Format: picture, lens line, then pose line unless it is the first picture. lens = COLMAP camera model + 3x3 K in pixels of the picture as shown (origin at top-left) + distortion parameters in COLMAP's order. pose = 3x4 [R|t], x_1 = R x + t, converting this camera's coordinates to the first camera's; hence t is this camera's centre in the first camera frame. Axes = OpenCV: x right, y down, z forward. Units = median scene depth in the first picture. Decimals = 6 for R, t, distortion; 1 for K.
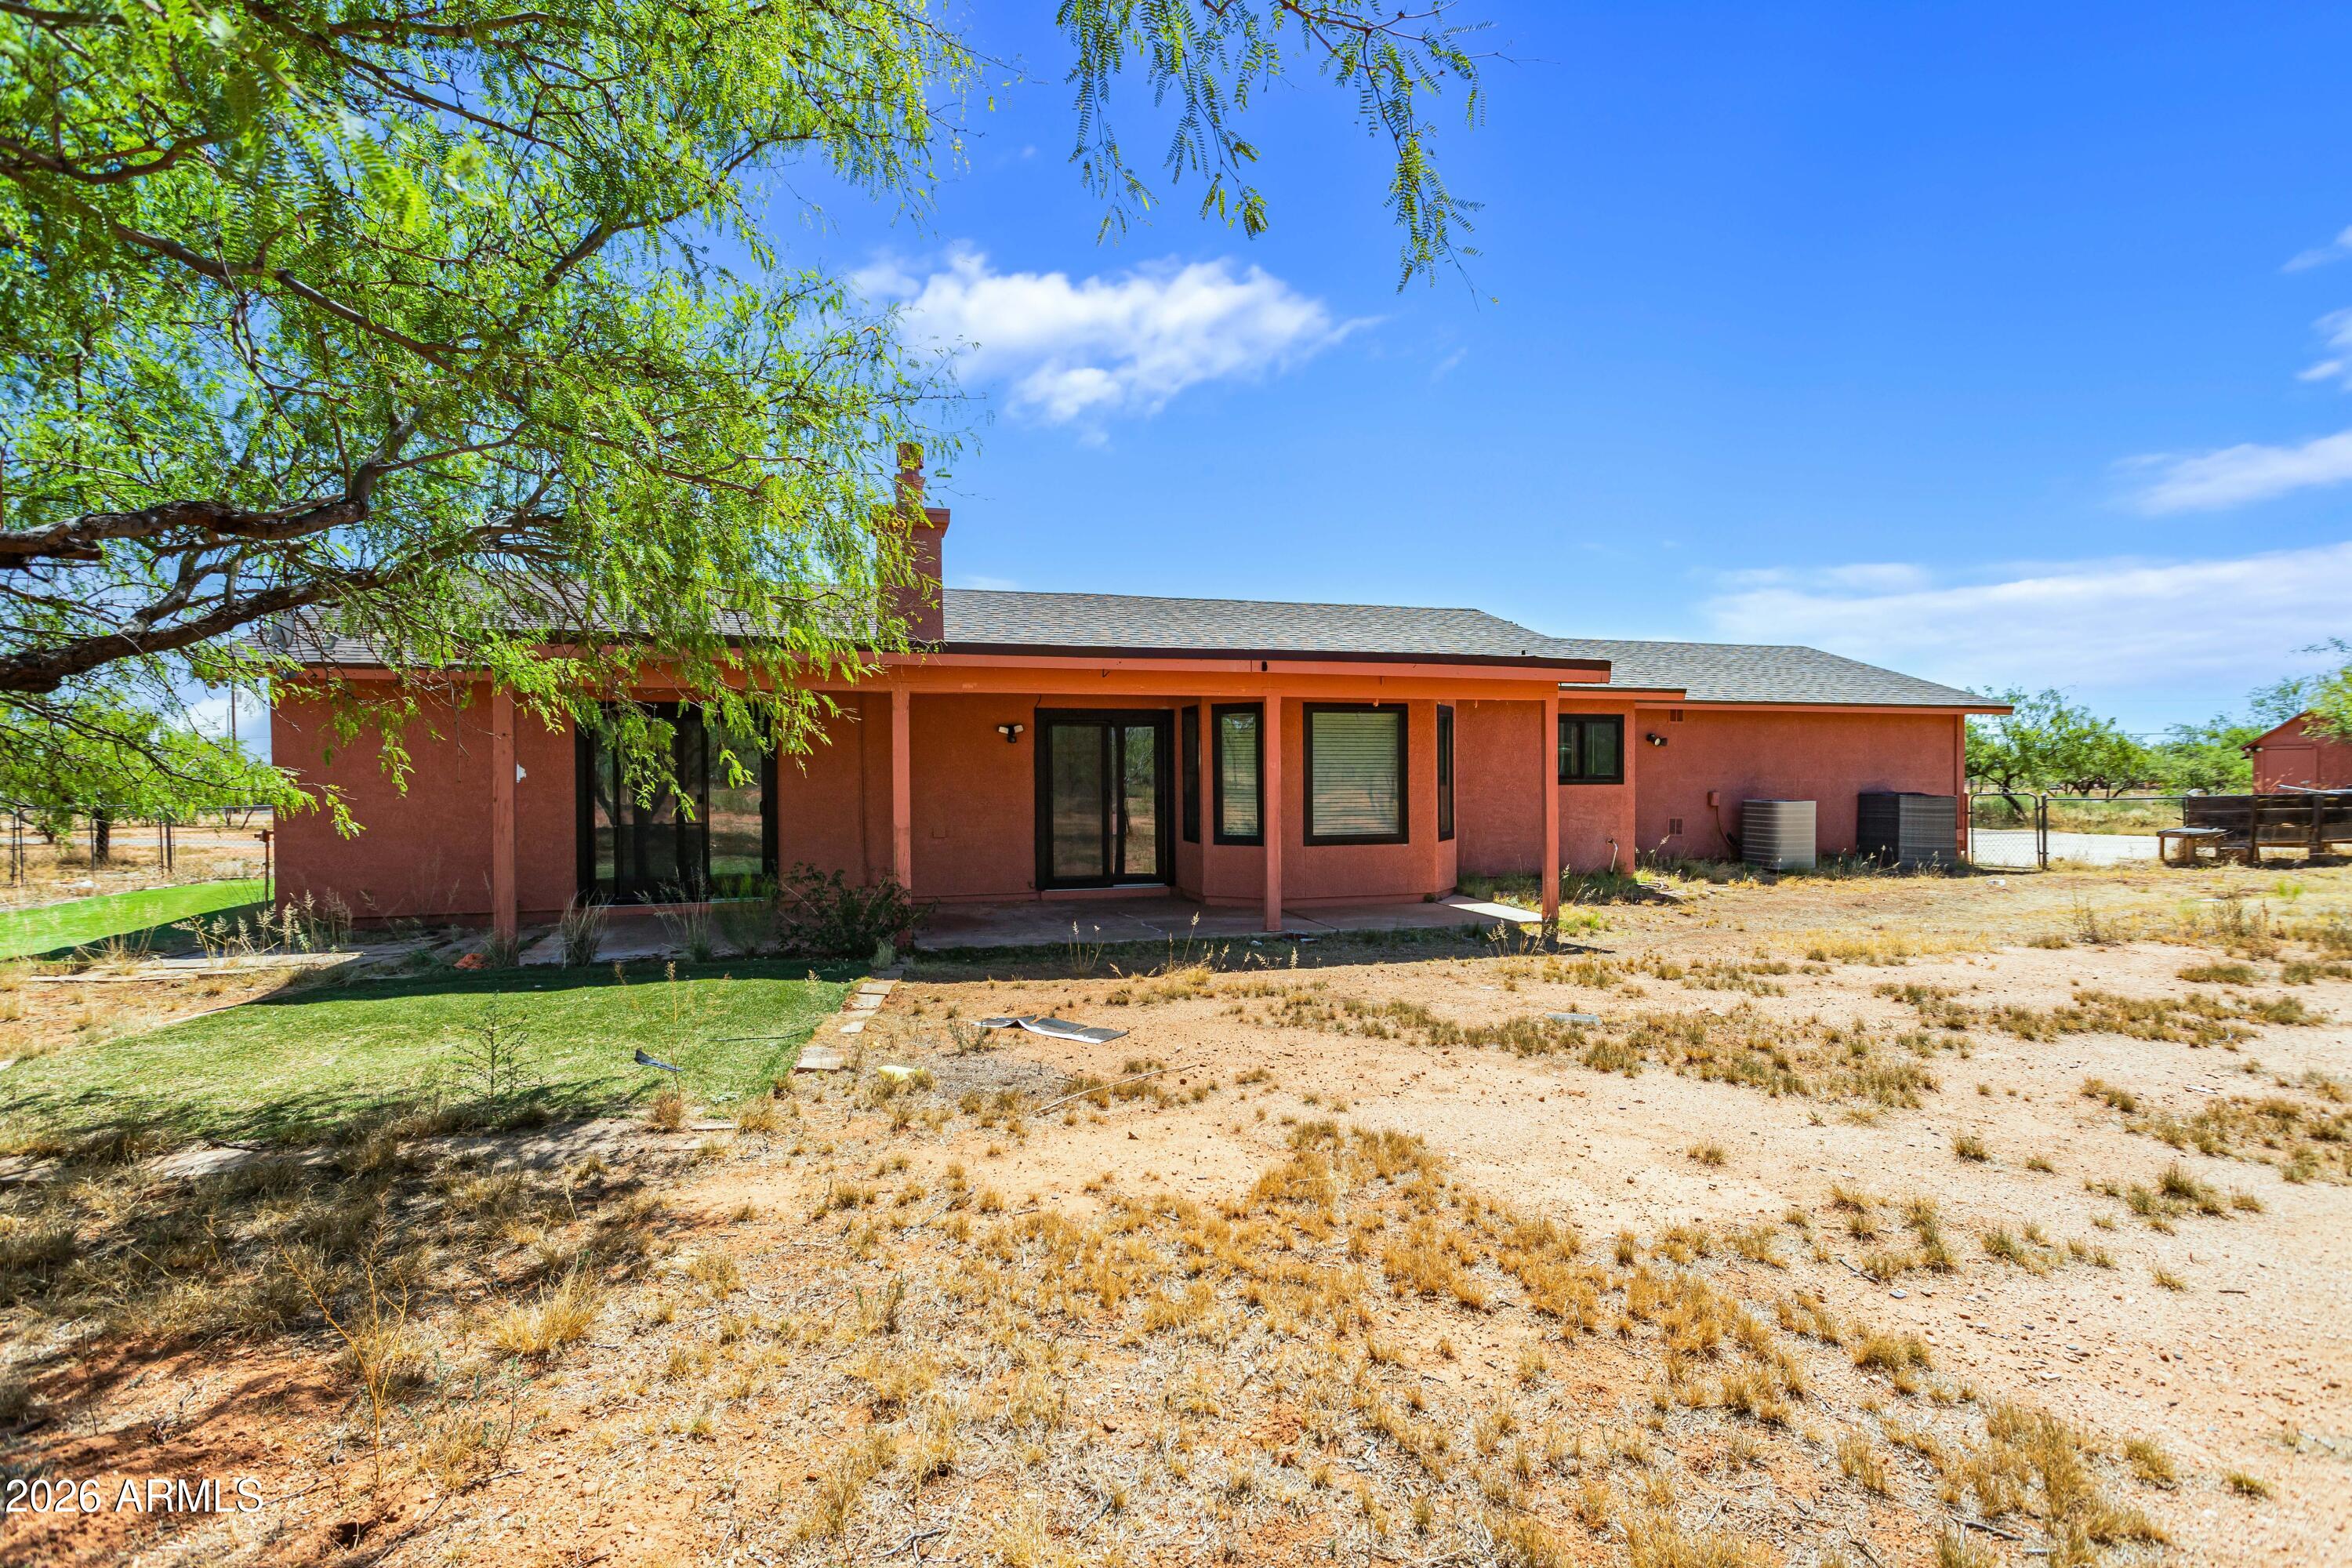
lens RADIAL K [[1135.5, 0, 1174.0], [0, 1135.5, 792.5], [0, 0, 1]] dist [0.005454, 0.001225]
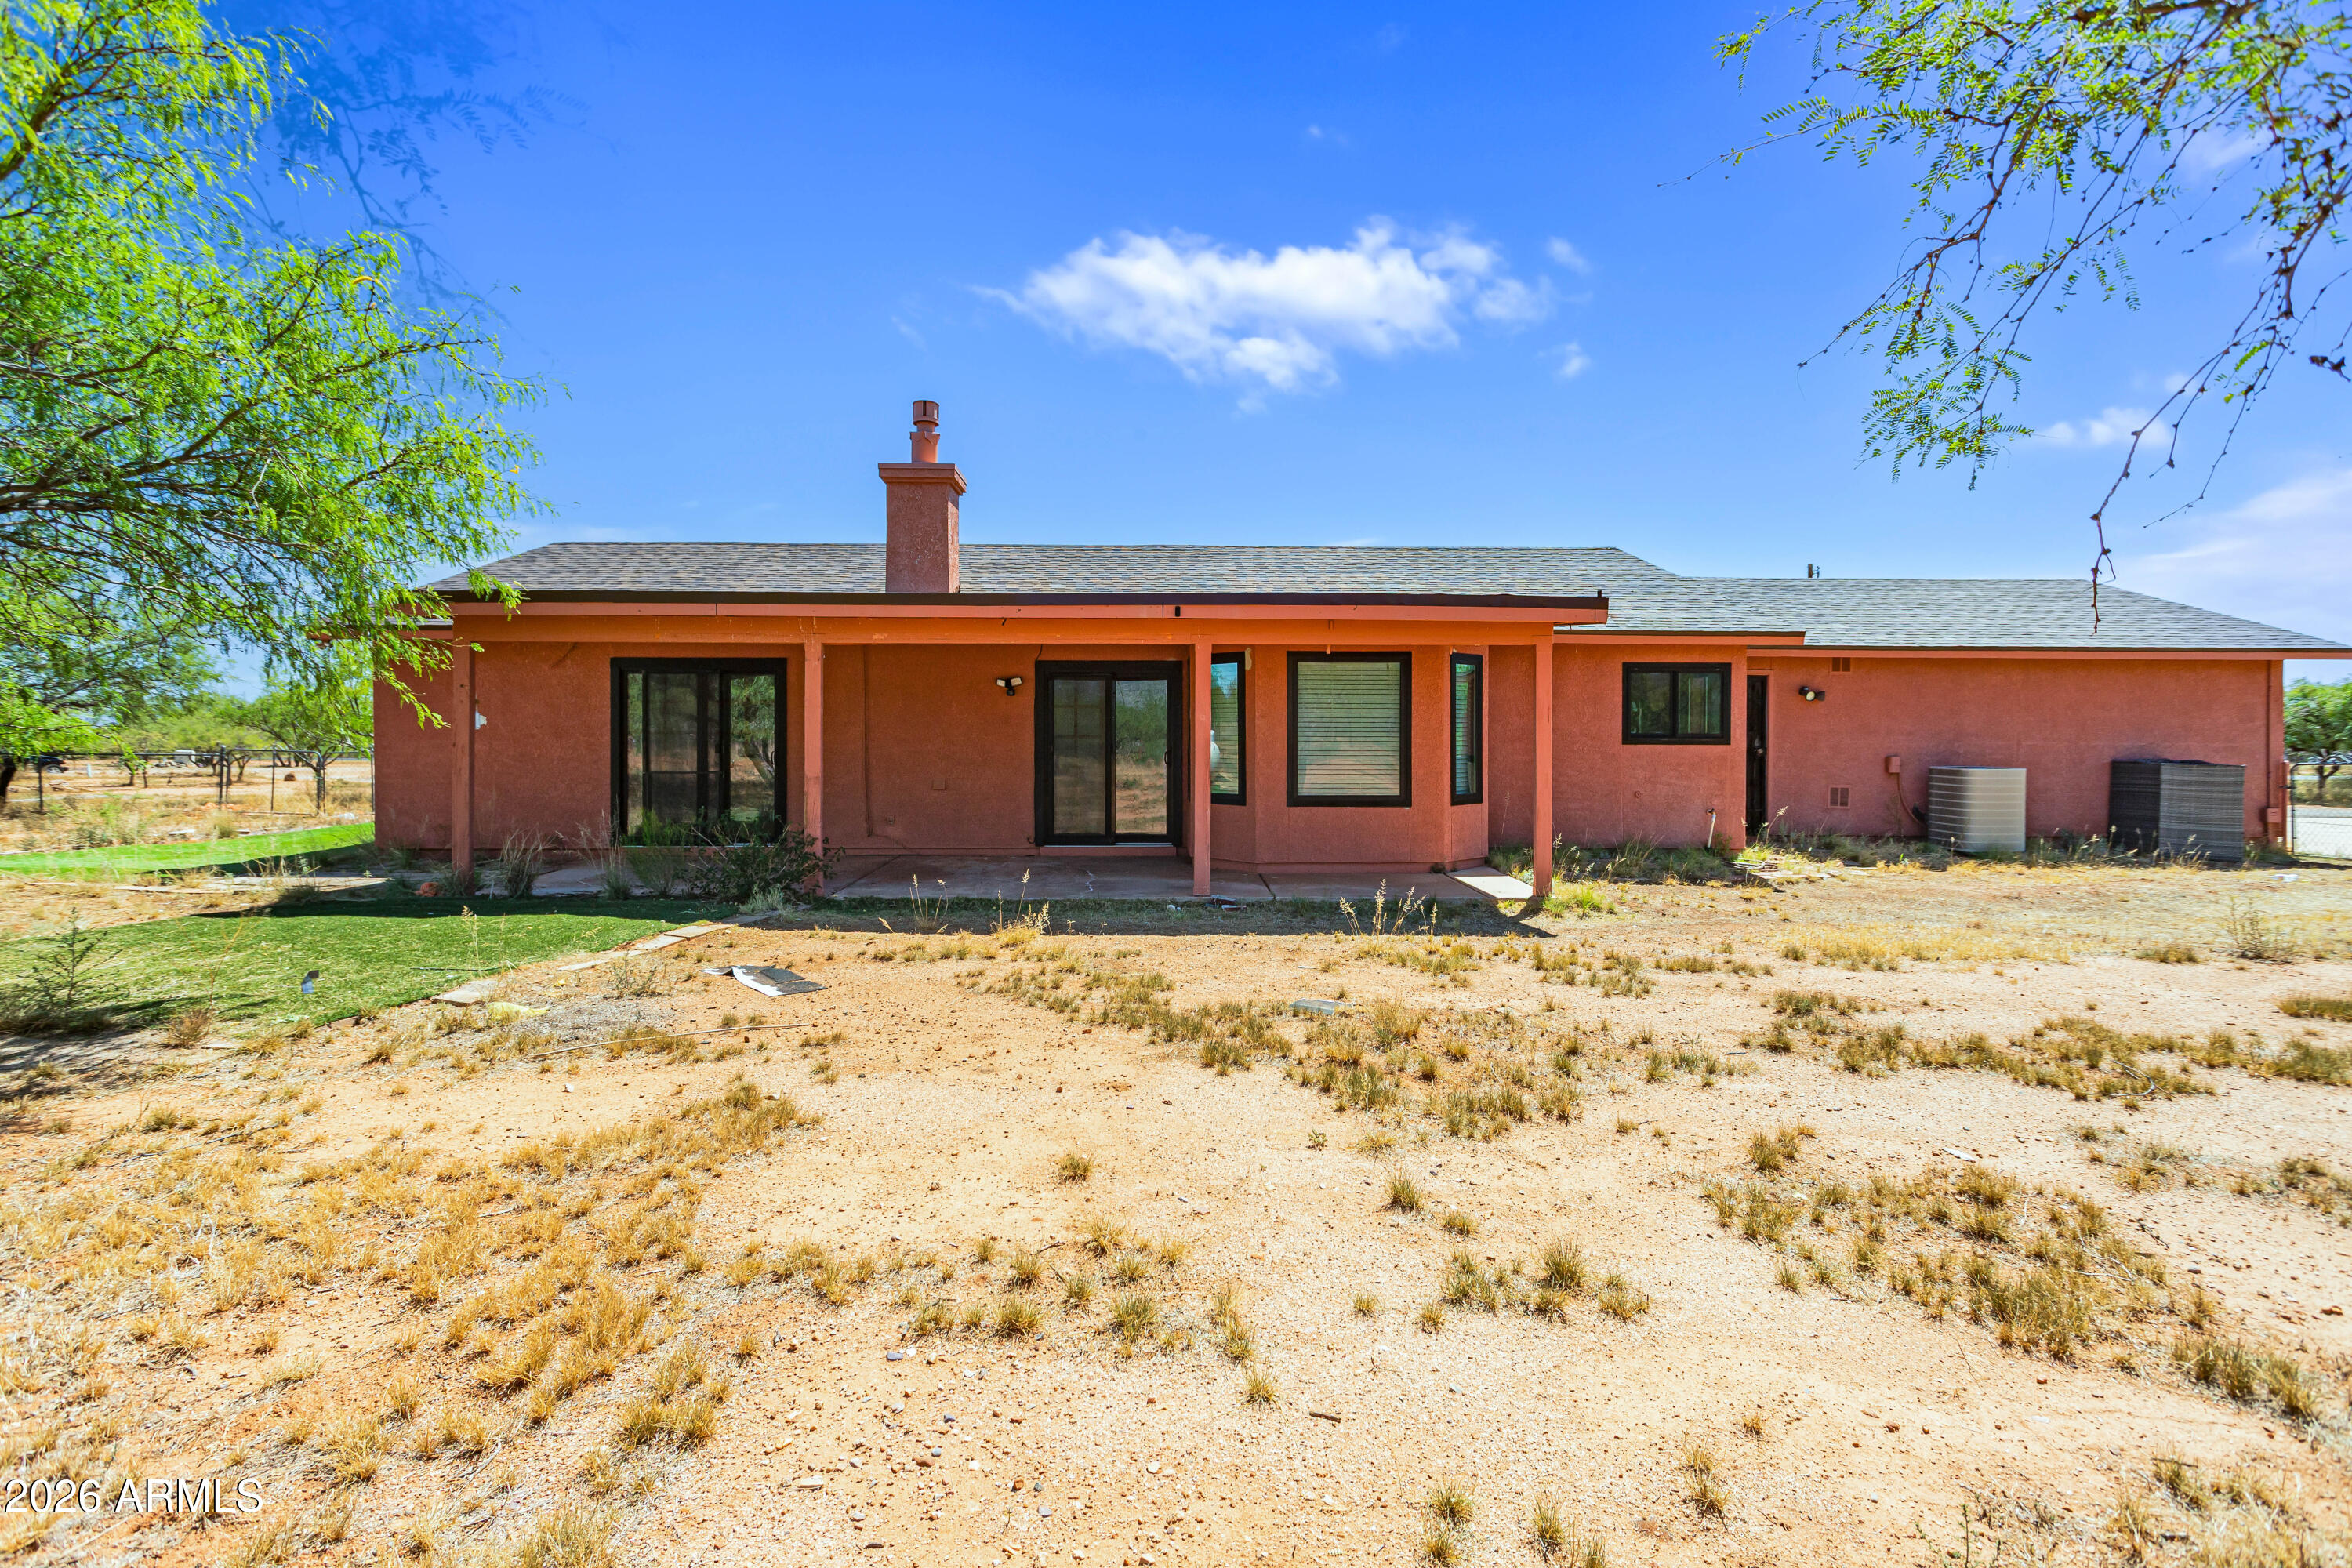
lens RADIAL K [[1156.2, 0, 1176.0], [0, 1156.2, 737.5], [0, 0, 1]] dist [0.009455, 0.000597]
pose [[0.966000, 0.007748, -0.258425, 0.260201], [-0.011533, 0.999847, -0.013137, 0.004261], [0.258284, 0.015671, 0.965942, 0.065927]]
